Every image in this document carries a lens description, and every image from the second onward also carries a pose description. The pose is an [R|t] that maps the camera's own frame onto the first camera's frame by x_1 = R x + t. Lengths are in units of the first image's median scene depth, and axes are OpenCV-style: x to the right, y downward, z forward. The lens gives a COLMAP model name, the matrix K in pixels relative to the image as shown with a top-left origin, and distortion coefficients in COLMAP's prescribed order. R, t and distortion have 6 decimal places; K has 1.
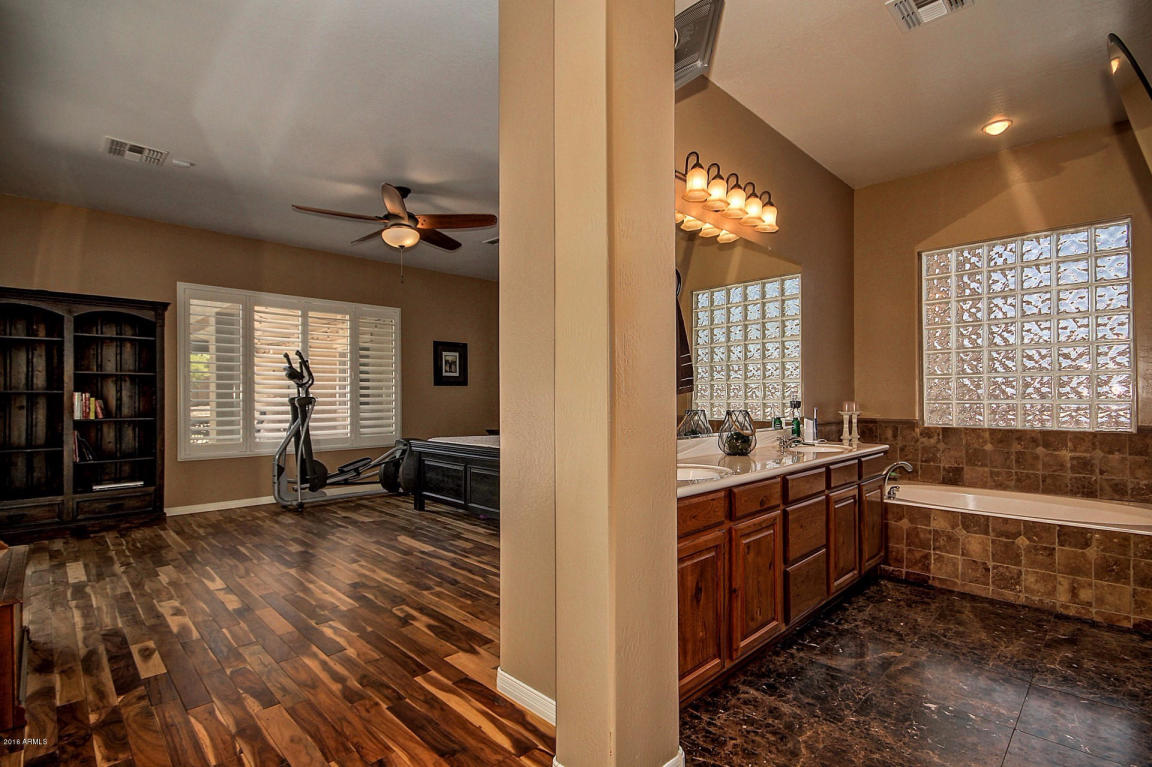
lens RADIAL K [[544.7, 0, 576.4], [0, 544.7, 388.3], [0, 0, 1]] dist [0.009875, -0.011734]
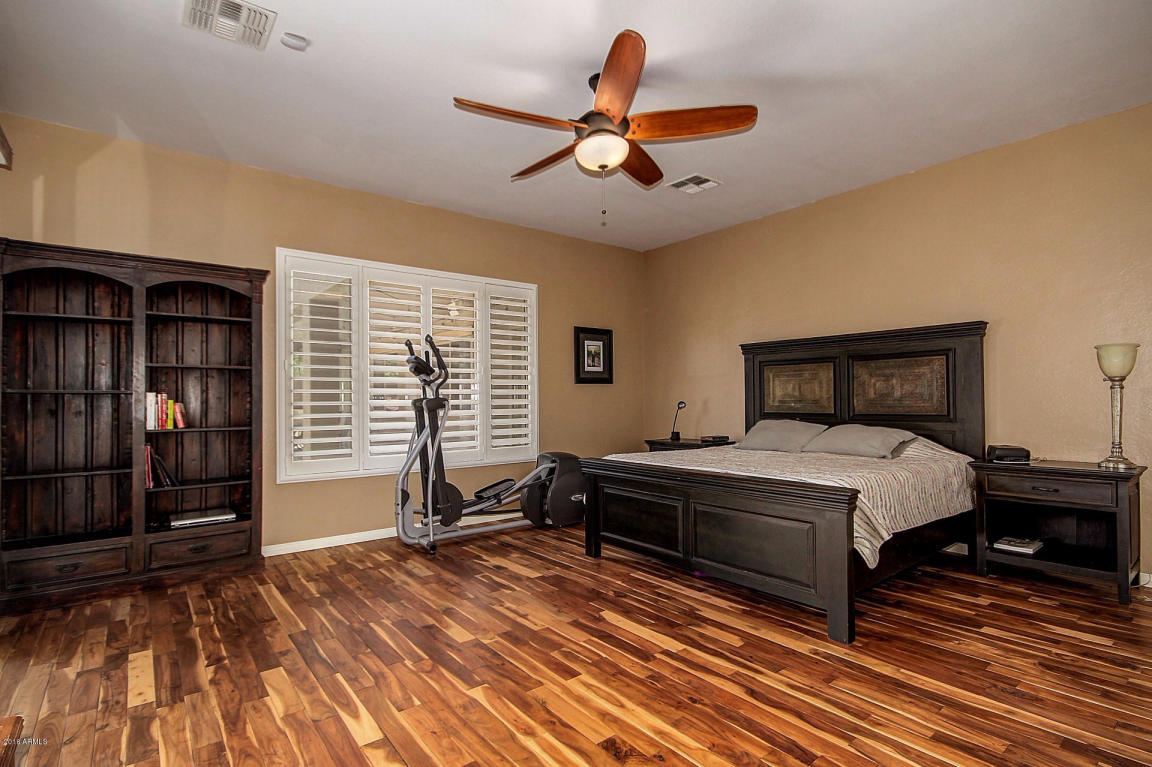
lens RADIAL K [[544.7, 0, 569.6], [0, 544.7, 386.8], [0, 0, 1]] dist [0.009875, -0.011734]
pose [[0.994158, -0.005338, -0.107802, -0.295518], [0.004575, 0.999963, -0.007324, 0.008292], [0.107837, 0.006788, 0.994145, 0.351502]]
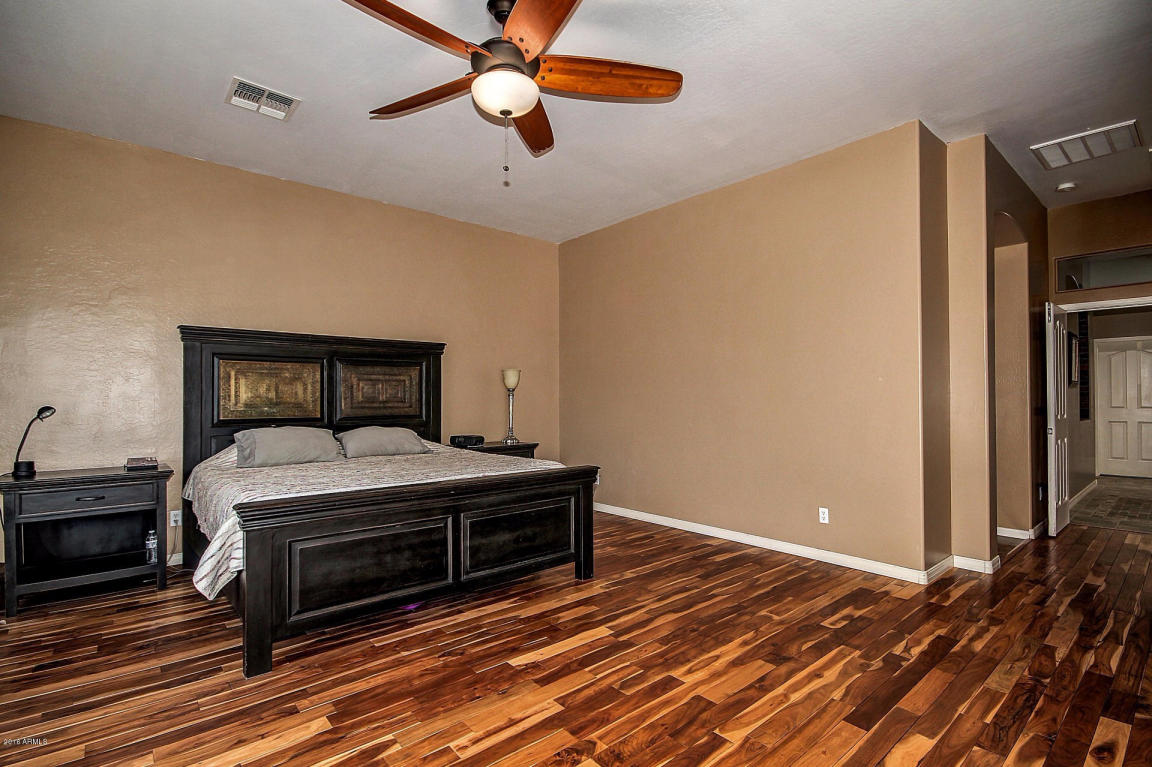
lens RADIAL K [[544.7, 0, 574.5], [0, 544.7, 387.4], [0, 0, 1]] dist [0.009875, -0.011734]
pose [[0.068771, 0.024628, 0.997328, -0.869517], [-0.014739, 0.999611, -0.023668, 0.016550], [-0.997524, -0.013072, 0.069107, 0.923564]]
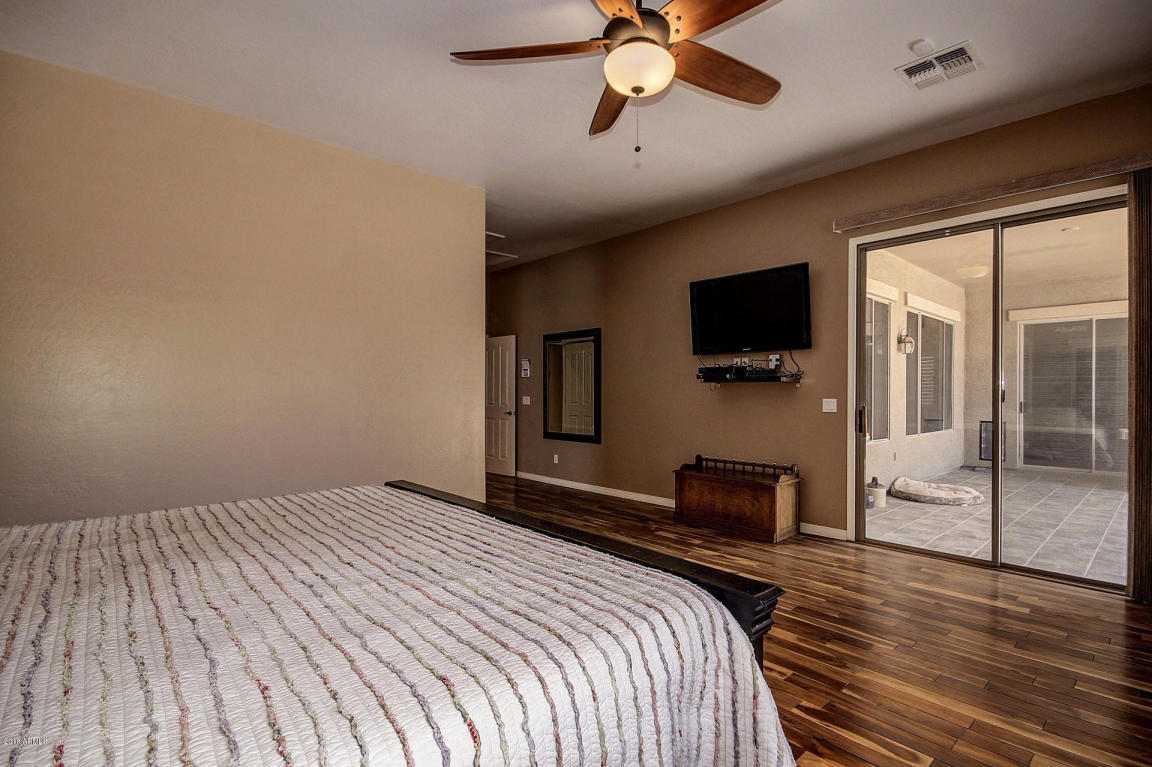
lens RADIAL K [[544.7, 0, 580.5], [0, 544.7, 391.3], [0, 0, 1]] dist [0.009875, -0.011734]
pose [[-0.998710, 0.017842, 0.047536, -0.307850], [0.017075, 0.999718, -0.016476, 0.020709], [-0.047816, -0.015643, -0.998734, 1.545885]]
